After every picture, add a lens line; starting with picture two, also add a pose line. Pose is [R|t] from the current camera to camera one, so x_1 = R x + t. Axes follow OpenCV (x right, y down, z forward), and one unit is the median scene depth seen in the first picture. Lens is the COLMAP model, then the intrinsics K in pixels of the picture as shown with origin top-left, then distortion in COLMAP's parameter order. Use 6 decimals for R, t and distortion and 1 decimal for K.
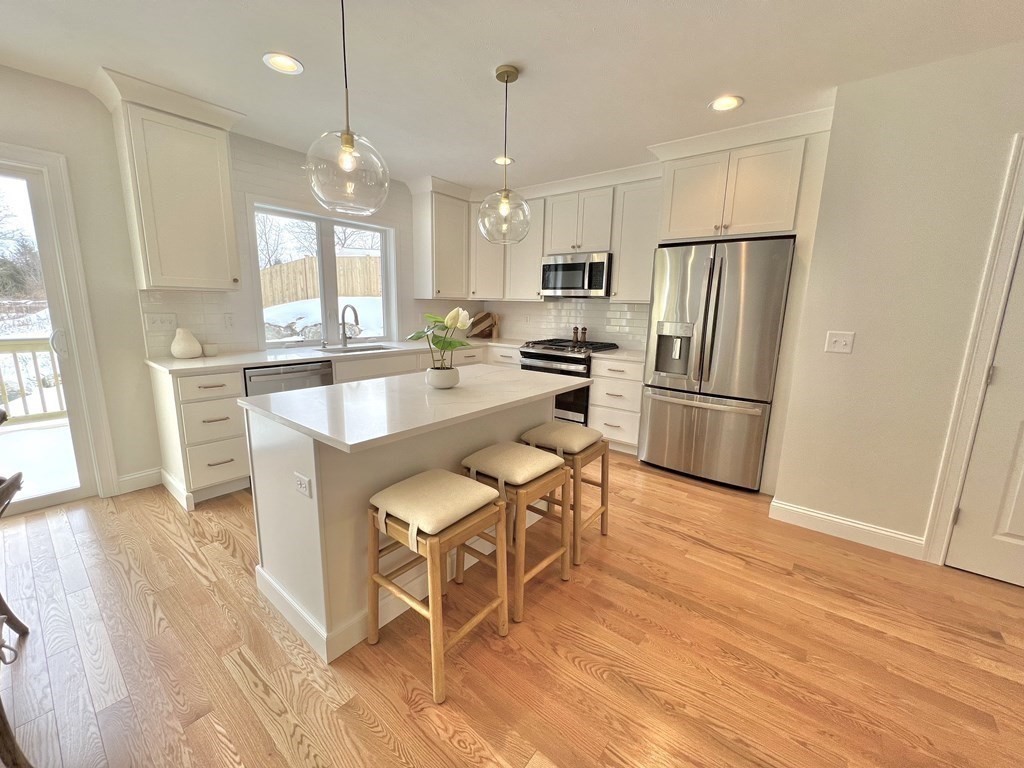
lens RADIAL K [[412.4, 0, 512.0], [0, 412.4, 384.0], [0, 0, 1]] dist [-0.000611, 0.000204]
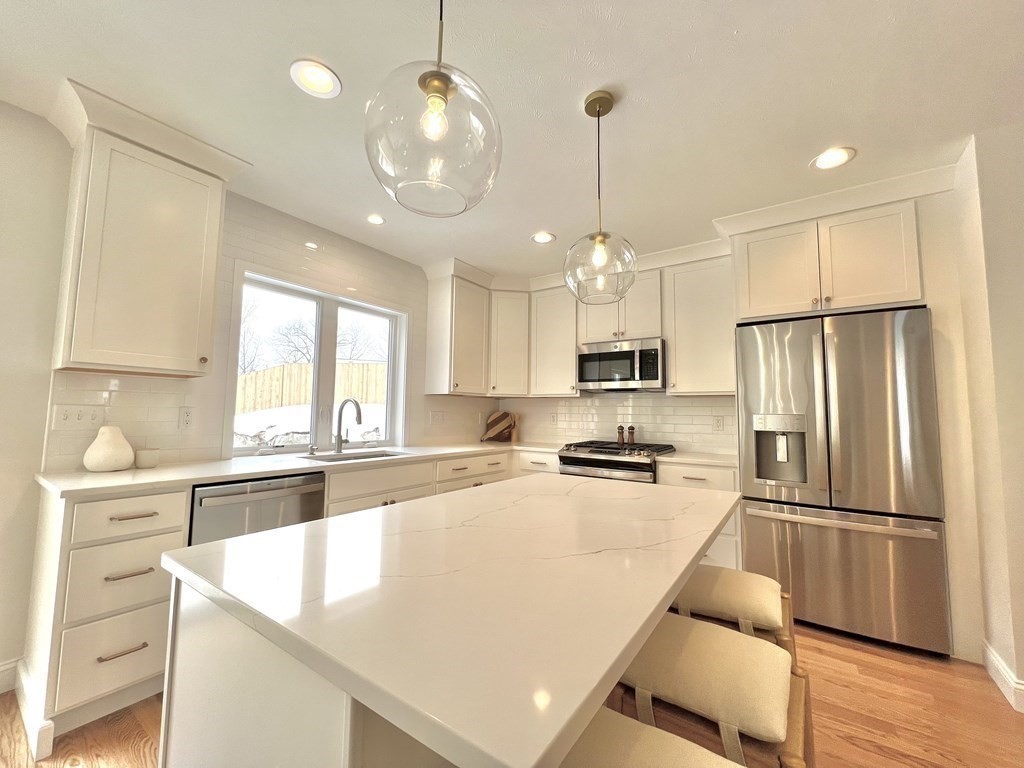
lens RADIAL K [[412.4, 0, 512.0], [0, 412.4, 384.0], [0, 0, 1]] dist [-0.000611, 0.000204]
pose [[0.998021, -0.003561, 0.062775, -0.132487], [0.019679, 0.965928, -0.258063, -0.010416], [-0.059717, 0.258787, 0.964087, 0.211605]]
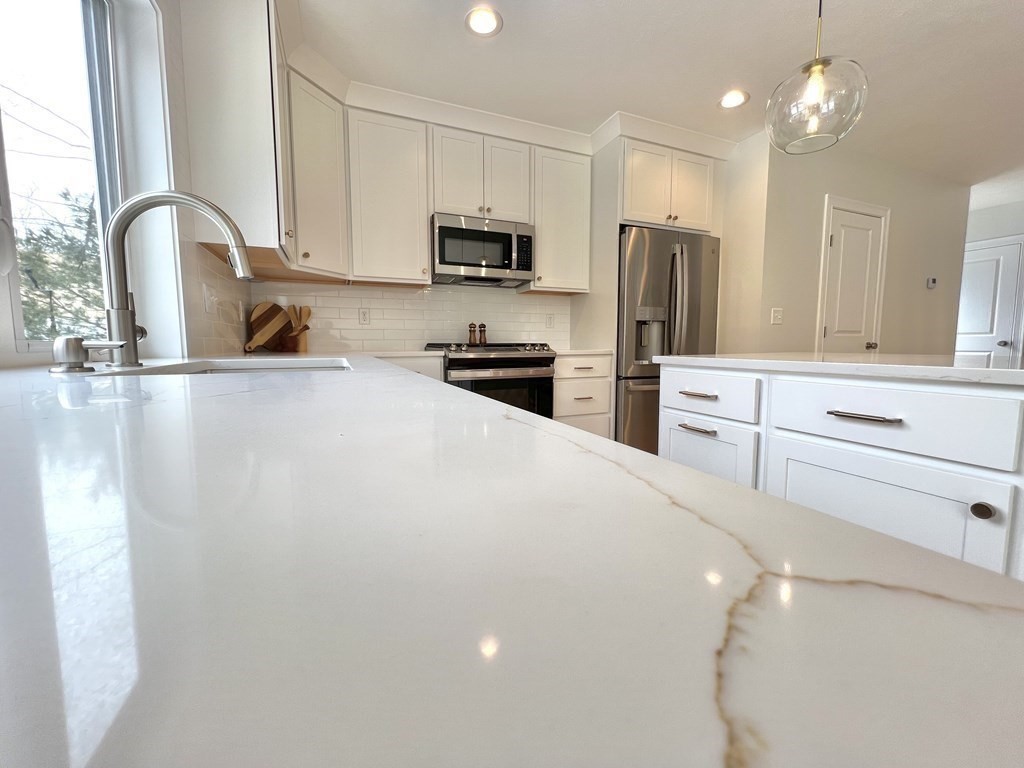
lens RADIAL K [[420.7, 0, 512.0], [0, 420.7, 384.0], [0, 0, 1]] dist [0.000077, -0.000016]
pose [[0.470479, -0.108519, 0.875713, -0.524024], [0.179770, 0.983384, 0.025279, -0.046504], [-0.863905, 0.145534, 0.482170, 0.686709]]
